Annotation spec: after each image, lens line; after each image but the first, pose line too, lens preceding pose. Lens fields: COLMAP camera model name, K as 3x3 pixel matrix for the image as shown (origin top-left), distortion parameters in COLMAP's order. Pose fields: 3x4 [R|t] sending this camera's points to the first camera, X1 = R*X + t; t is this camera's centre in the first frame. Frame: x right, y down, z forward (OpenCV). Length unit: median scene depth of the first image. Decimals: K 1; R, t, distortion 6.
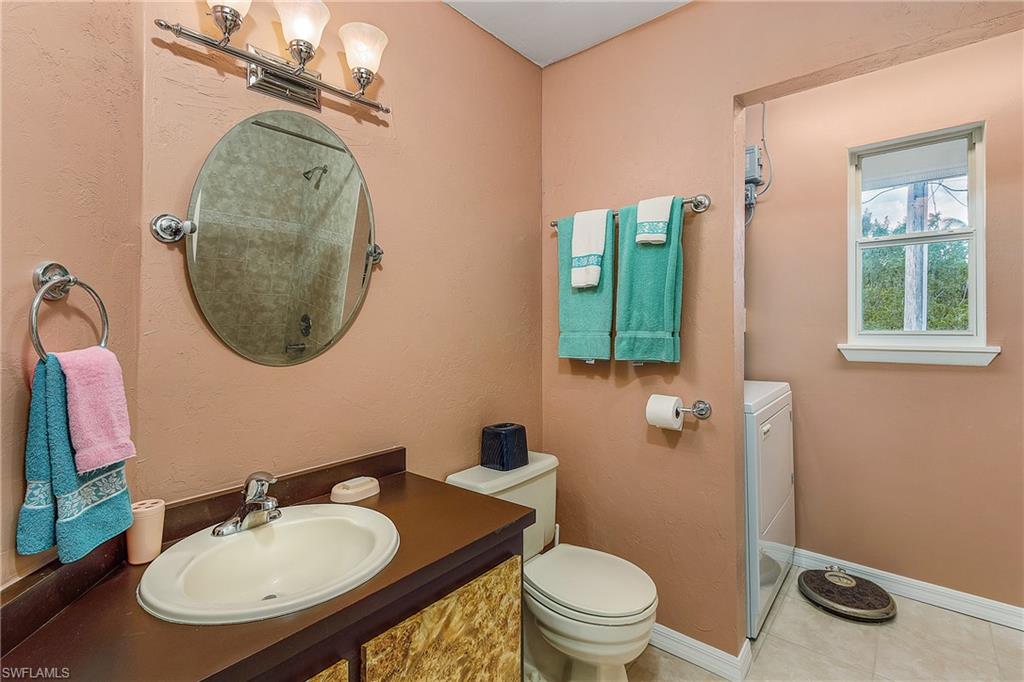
lens RADIAL K [[471.1, 0, 521.4], [0, 471.1, 319.1], [0, 0, 1]] dist [-0.001535, 0.000208]
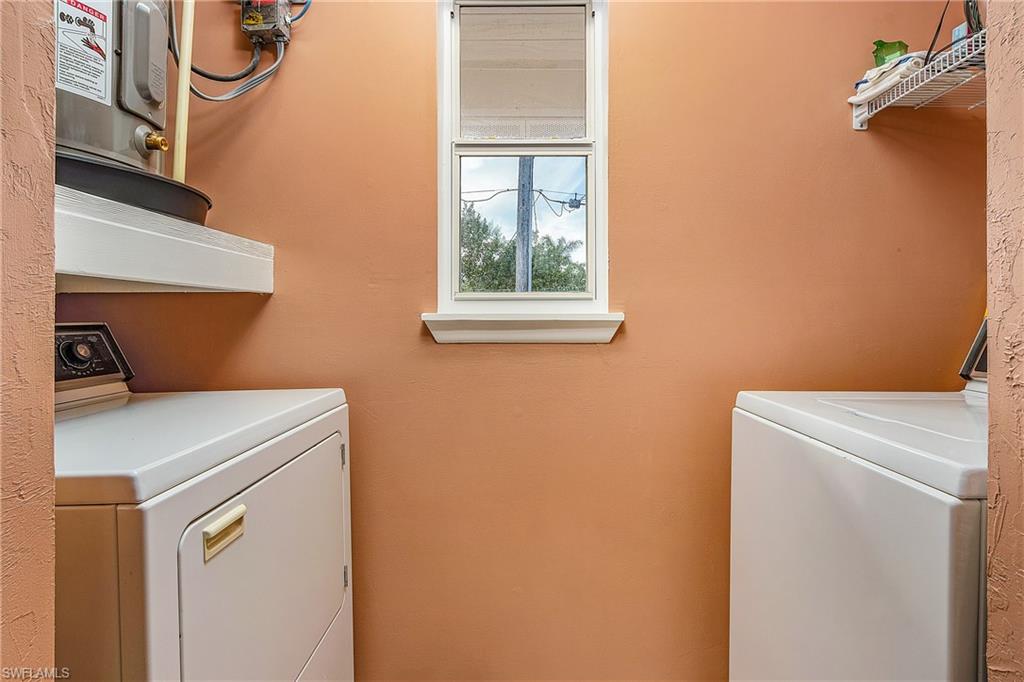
lens RADIAL K [[508.3, 0, 514.3], [0, 508.3, 333.2], [0, 0, 1]] dist [0.006766, 0.000177]
pose [[0.776758, -0.013941, 0.629645, 0.389399], [0.001520, 0.999794, 0.020262, 0.067344], [-0.629798, -0.014782, 0.776618, 0.477467]]
